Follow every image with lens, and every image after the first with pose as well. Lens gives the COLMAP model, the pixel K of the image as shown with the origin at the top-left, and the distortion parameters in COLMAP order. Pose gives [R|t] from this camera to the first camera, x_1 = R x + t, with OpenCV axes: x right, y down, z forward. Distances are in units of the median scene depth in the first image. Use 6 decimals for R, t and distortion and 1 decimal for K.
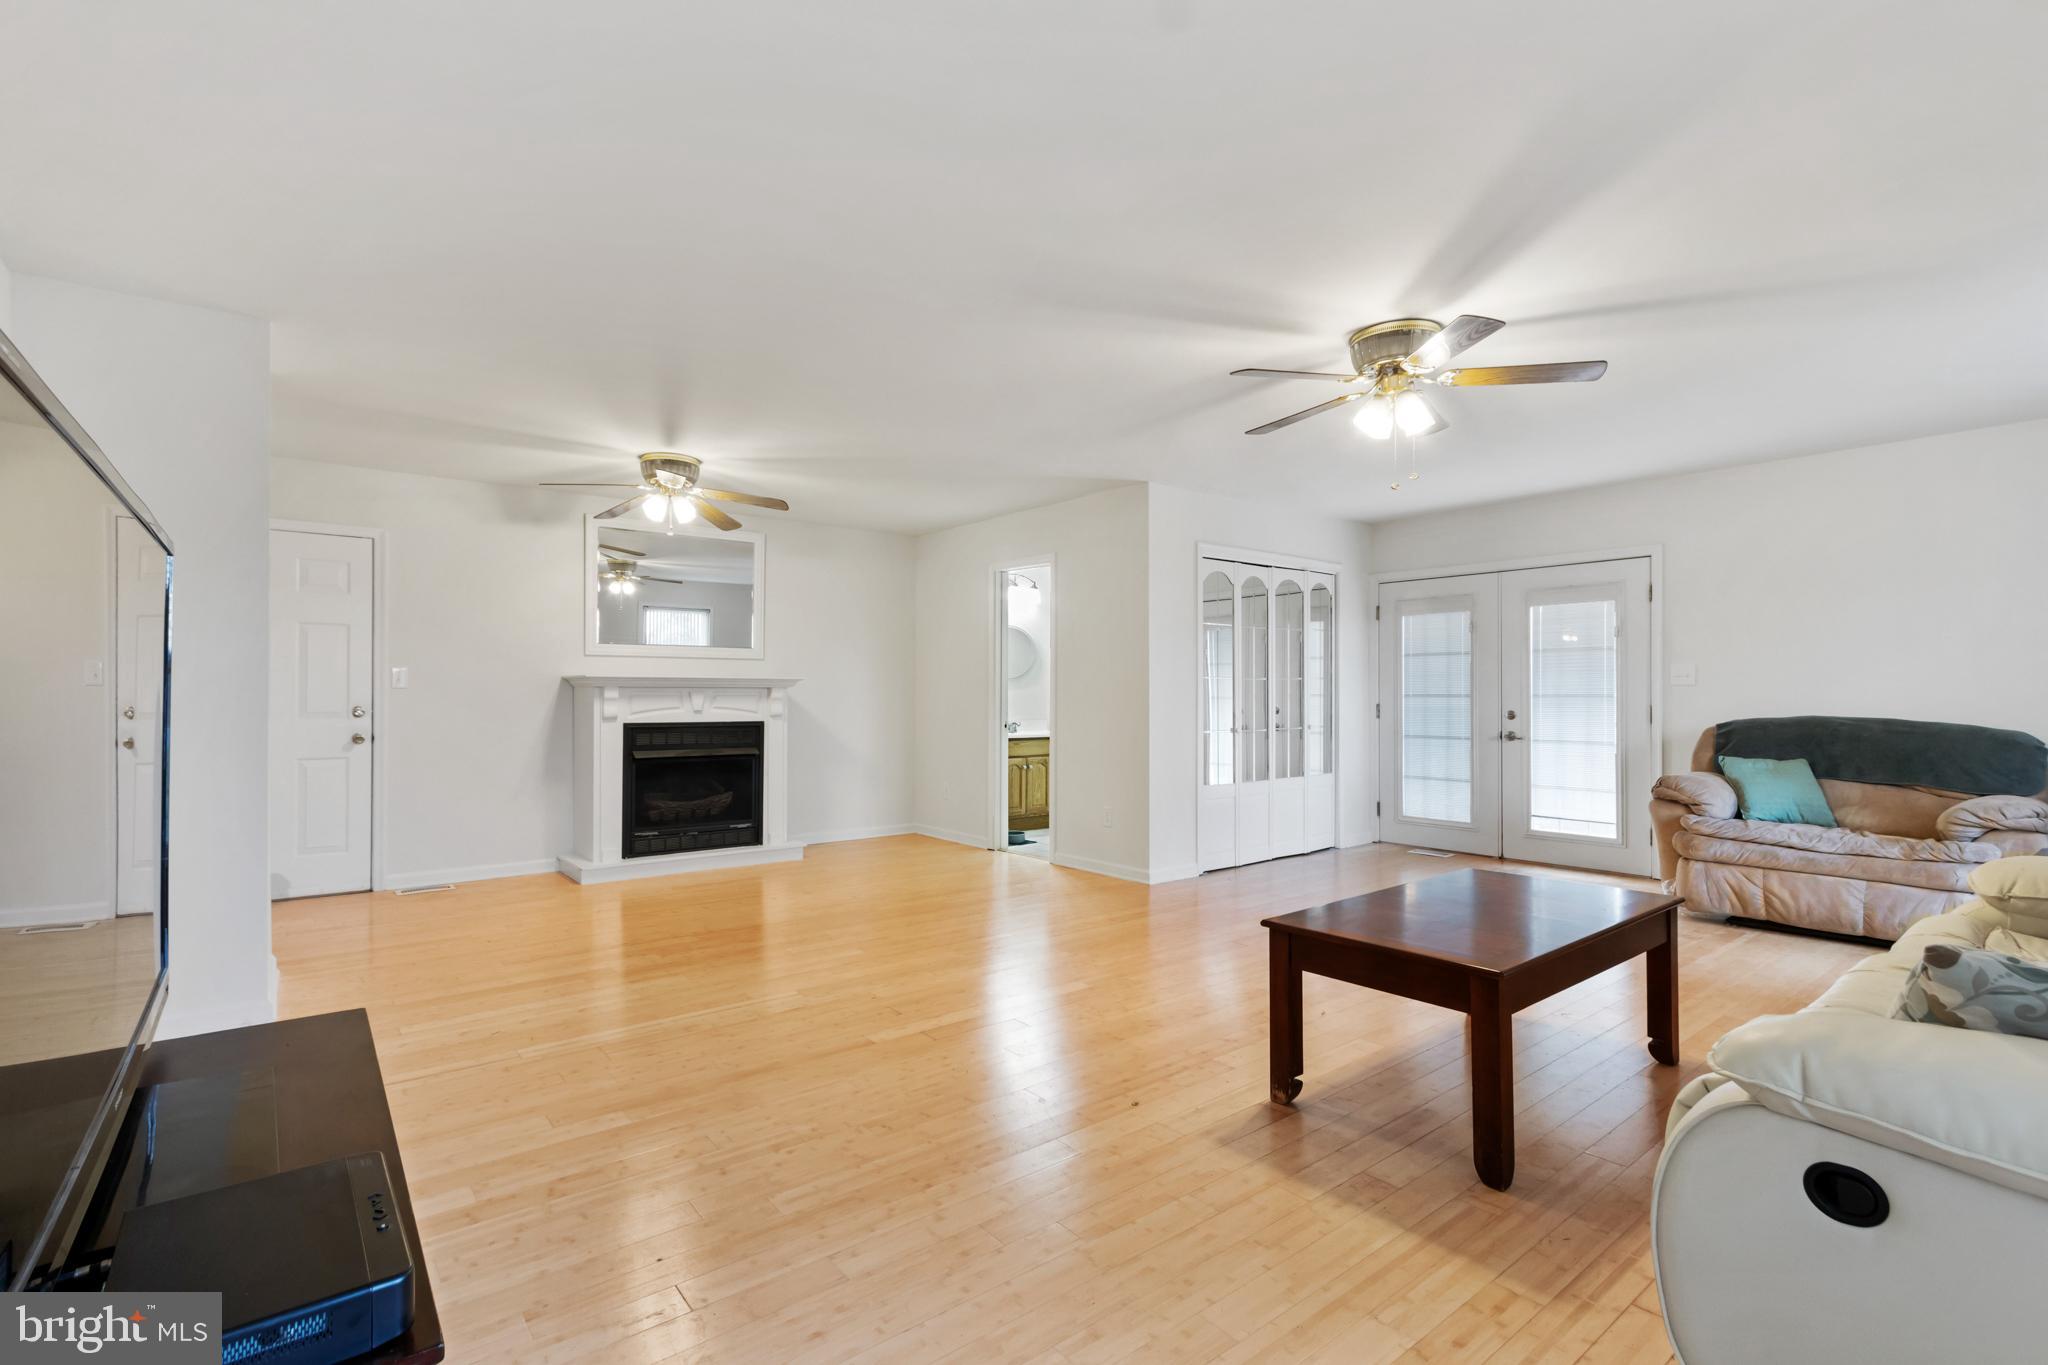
lens RADIAL K [[941.9, 0, 1019.6], [0, 941.9, 698.4], [0, 0, 1]] dist [0.000964, 0.000128]
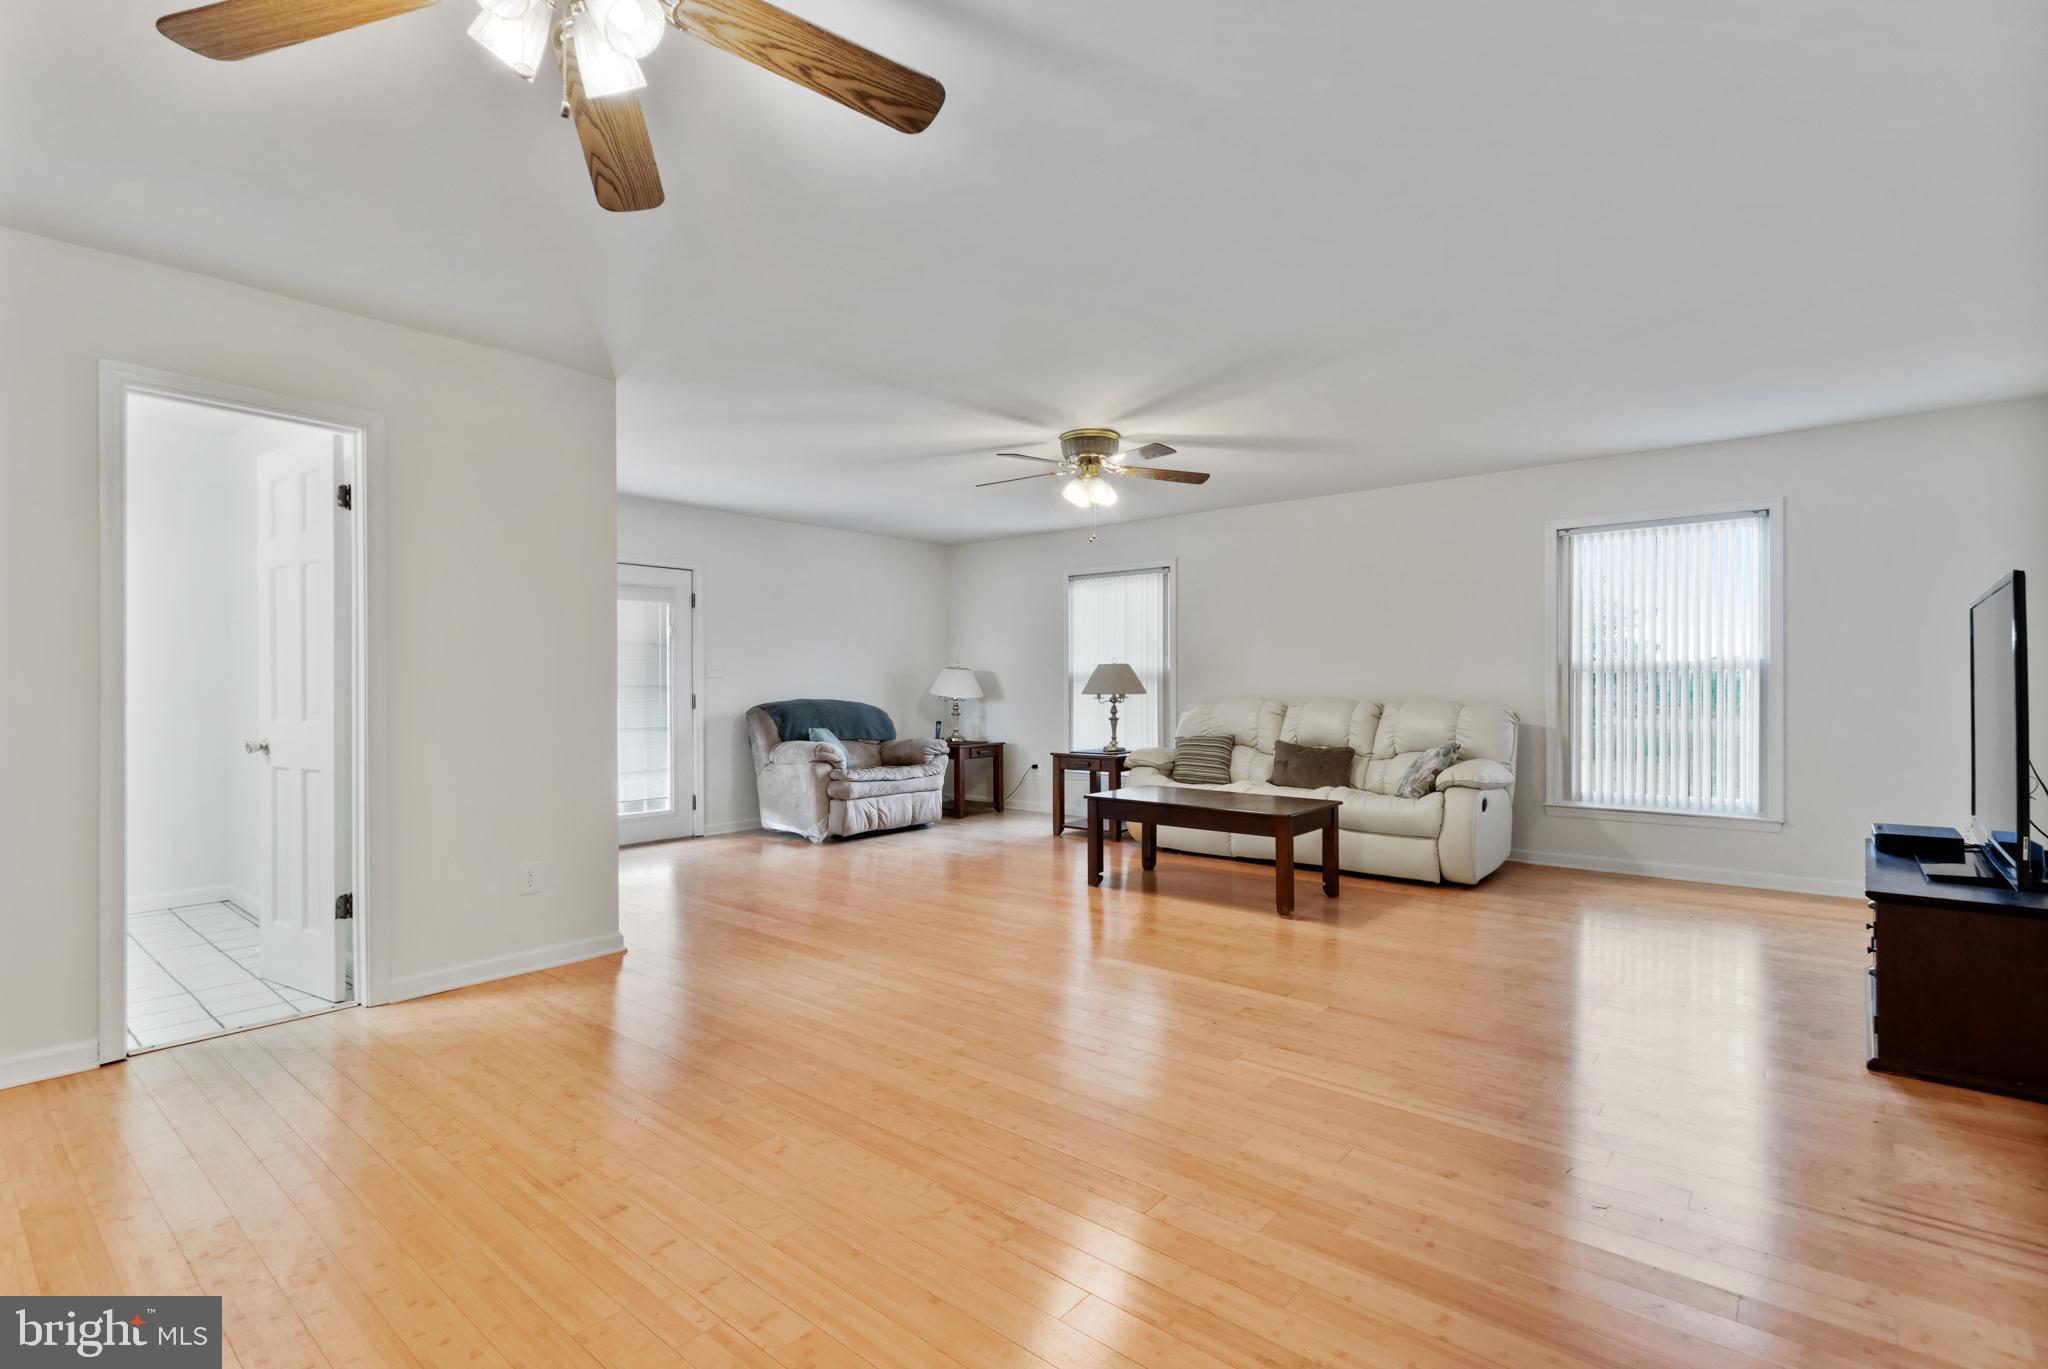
lens RADIAL K [[957.8, 0, 1024.0], [0, 957.8, 684.5], [0, 0, 1]] dist [0.002169, 0.000317]
pose [[-0.197065, 0.002187, 0.980388, -0.609473], [0.006696, 0.999977, -0.000885, 0.000148], [-0.980367, 0.006391, -0.197076, 0.823881]]
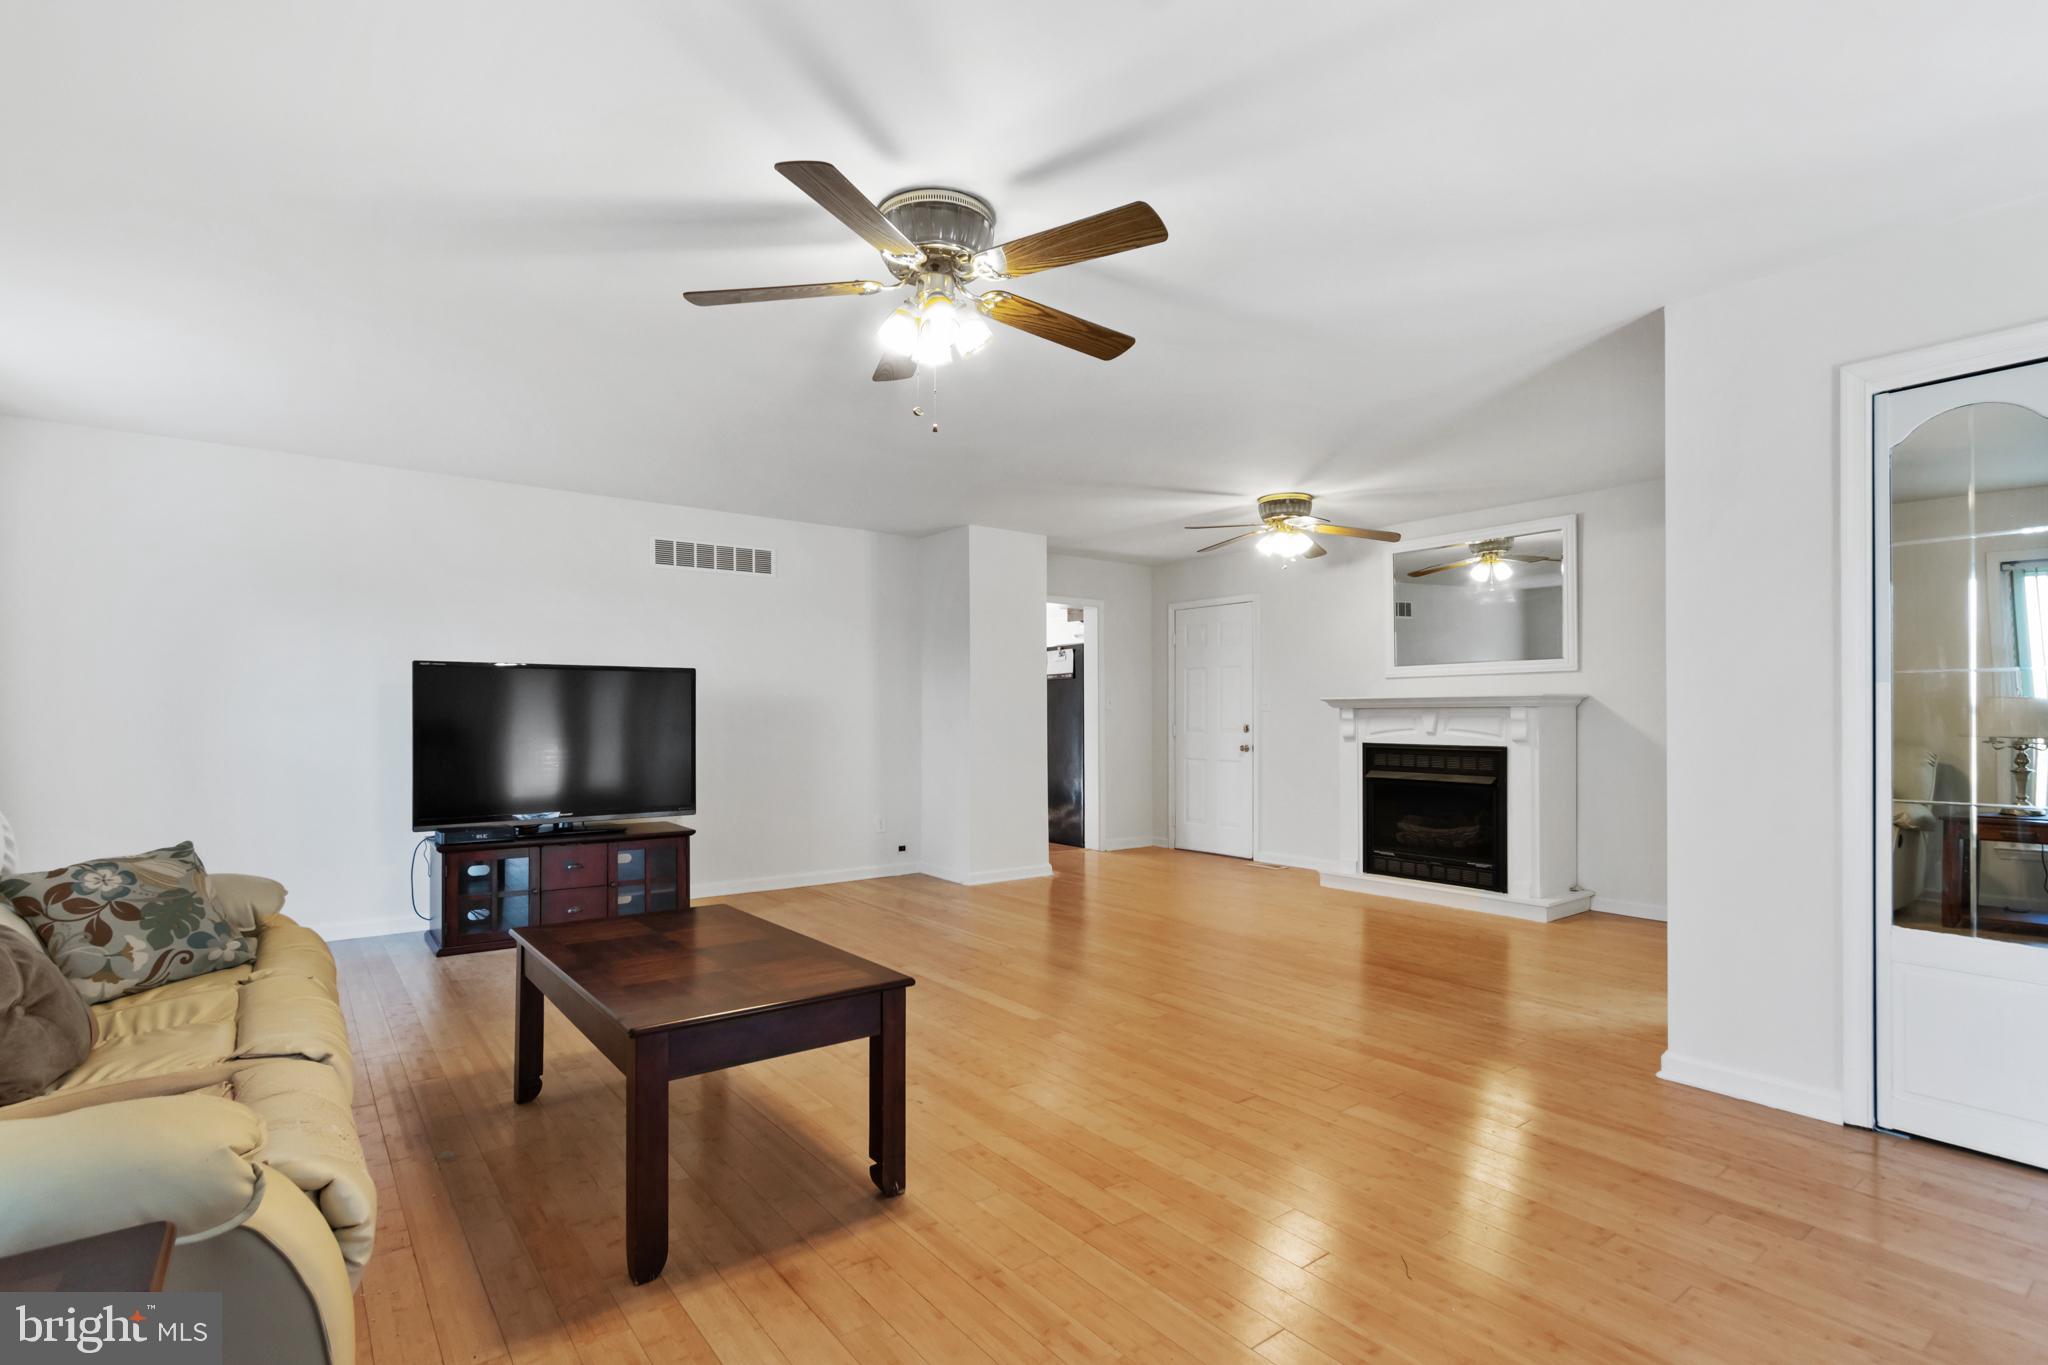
lens RADIAL K [[962.8, 0, 993.1], [0, 962.8, 715.5], [0, 0, 1]] dist [0.001921, 0.000138]
pose [[-0.041364, -0.003140, -0.999139, 0.671402], [-0.001232, 0.999994, -0.003092, -0.000579], [0.999143, 0.001103, -0.041368, 0.634987]]
